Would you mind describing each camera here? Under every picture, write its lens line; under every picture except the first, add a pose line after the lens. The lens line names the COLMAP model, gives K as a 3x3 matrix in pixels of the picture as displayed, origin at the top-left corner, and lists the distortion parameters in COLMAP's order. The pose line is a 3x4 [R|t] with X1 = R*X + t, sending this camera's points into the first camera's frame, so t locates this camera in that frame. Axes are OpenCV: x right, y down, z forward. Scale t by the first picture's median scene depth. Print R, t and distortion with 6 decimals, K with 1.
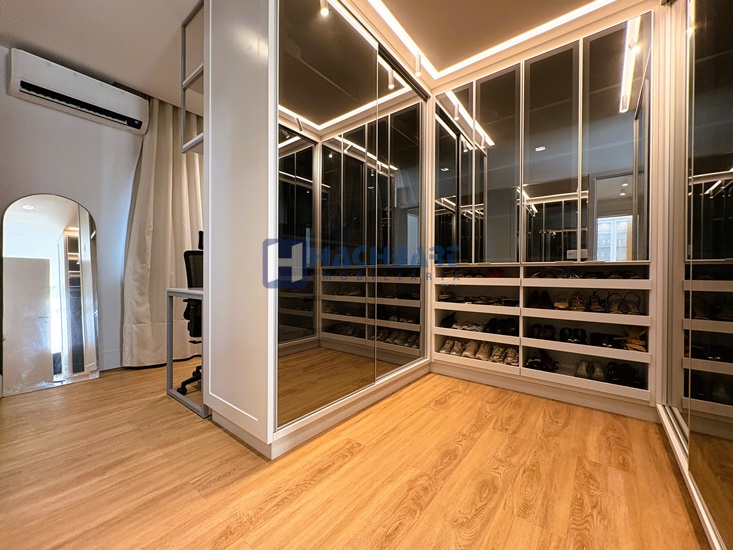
lens RADIAL K [[295.6, 0, 366.5], [0, 295.6, 275.0], [0, 0, 1]] dist [0.001247, 0.000132]
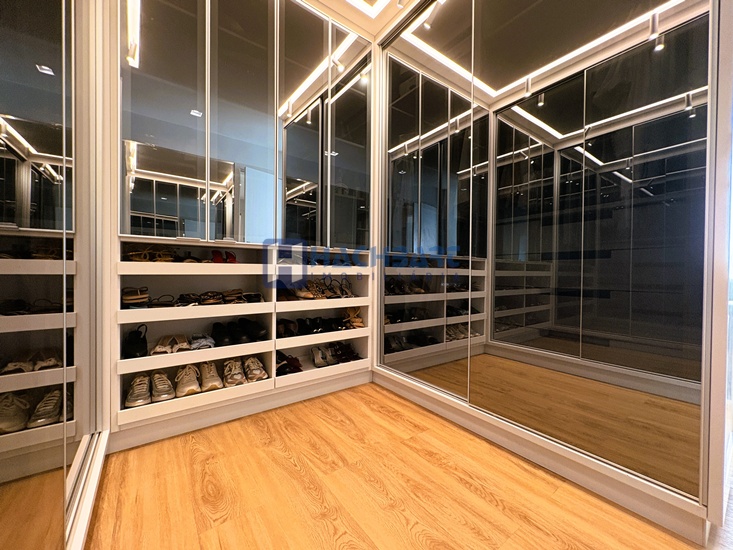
lens RADIAL K [[295.6, 0, 366.5], [0, 295.6, 275.0], [0, 0, 1]] dist [0.001247, 0.000132]
pose [[0.253312, -0.013698, 0.967288, -0.182808], [-0.005239, 0.999866, 0.015531, 0.026479], [-0.967371, -0.009002, 0.253206, 0.596444]]
